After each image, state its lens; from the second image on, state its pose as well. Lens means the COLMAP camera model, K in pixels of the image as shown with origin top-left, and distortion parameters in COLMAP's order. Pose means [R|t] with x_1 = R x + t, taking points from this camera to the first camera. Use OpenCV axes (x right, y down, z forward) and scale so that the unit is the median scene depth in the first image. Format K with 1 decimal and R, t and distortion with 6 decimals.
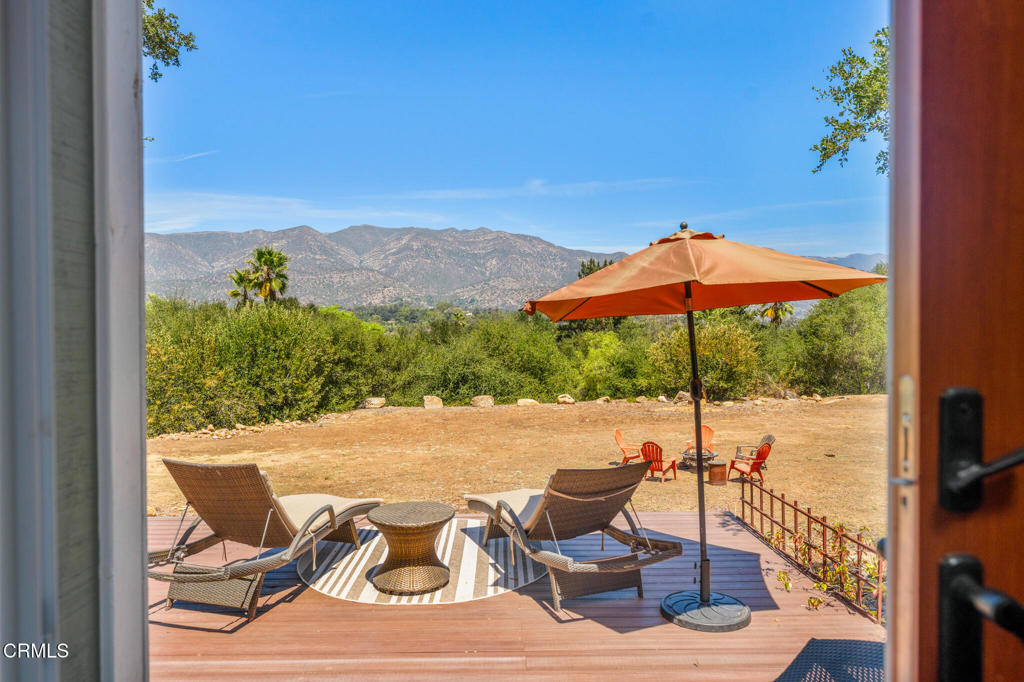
lens RADIAL K [[679.4, 0, 514.4], [0, 679.4, 343.6], [0, 0, 1]] dist [0.008806, 0.000827]
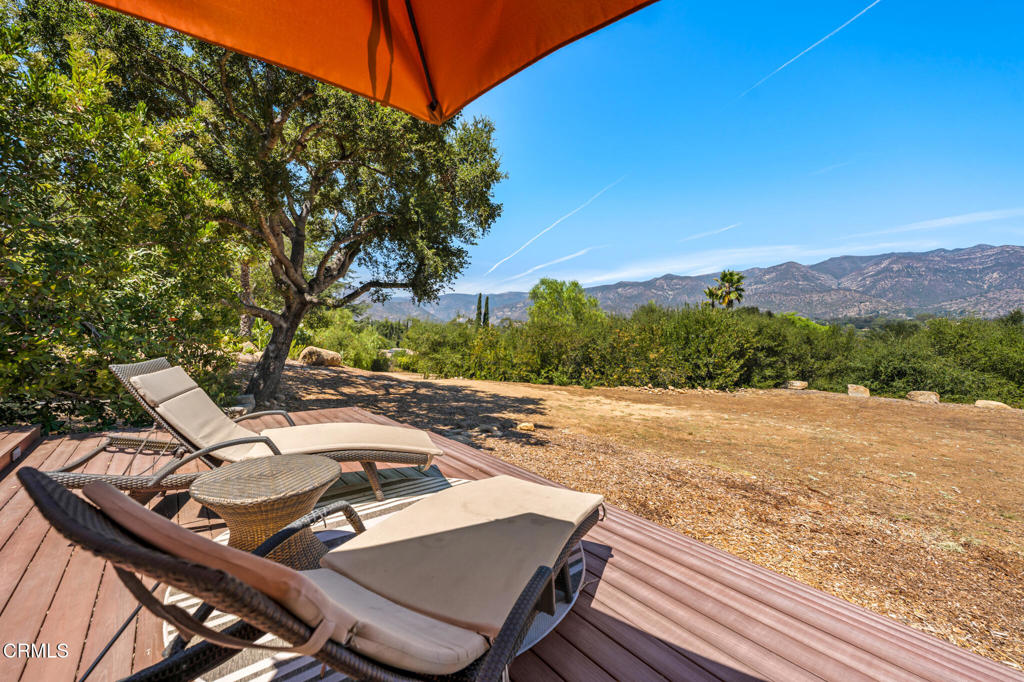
lens RADIAL K [[412.5, 0, 507.3], [0, 412.5, 340.9], [0, 0, 1]] dist [-0.001679, 0.000429]
pose [[0.624771, 0.036606, -0.779950, 0.043152], [-0.037089, 0.999164, 0.017185, 0.014537], [0.779927, 0.018191, 0.625606, 0.131708]]
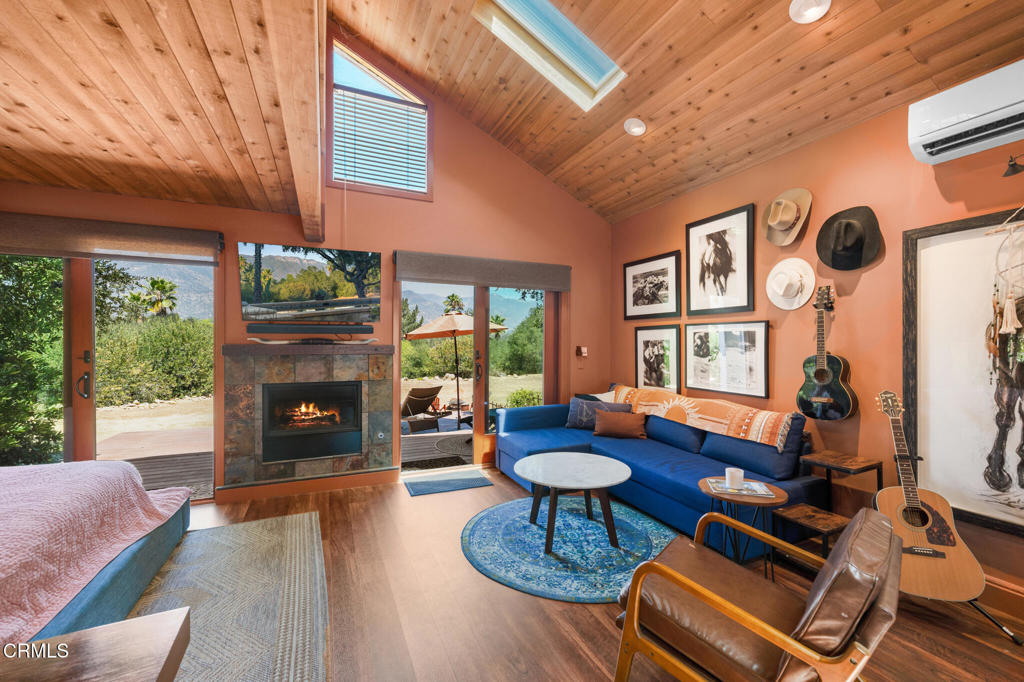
lens RADIAL K [[412.5, 0, 510.5], [0, 412.5, 347.8], [0, 0, 1]] dist [-0.001679, 0.000429]
pose [[0.923023, 0.007007, 0.384680, -0.027571], [-0.007077, 0.999974, -0.001235, 0.000346], [-0.384679, -0.001583, 0.923049, -0.099742]]
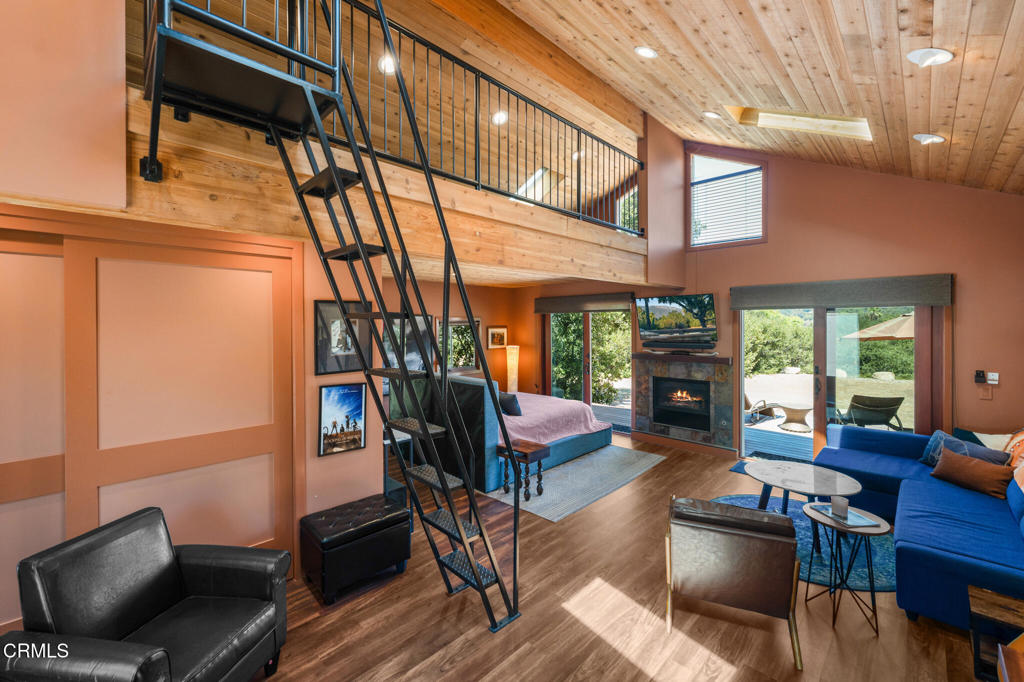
lens RADIAL K [[412.5, 0, 511.4], [0, 412.5, 325.5], [0, 0, 1]] dist [-0.001679, 0.000429]
pose [[0.691357, 0.005403, -0.722493, 0.036753], [-0.009033, 0.999959, -0.001166, -0.010811], [0.722457, 0.007333, 0.691377, -0.145187]]
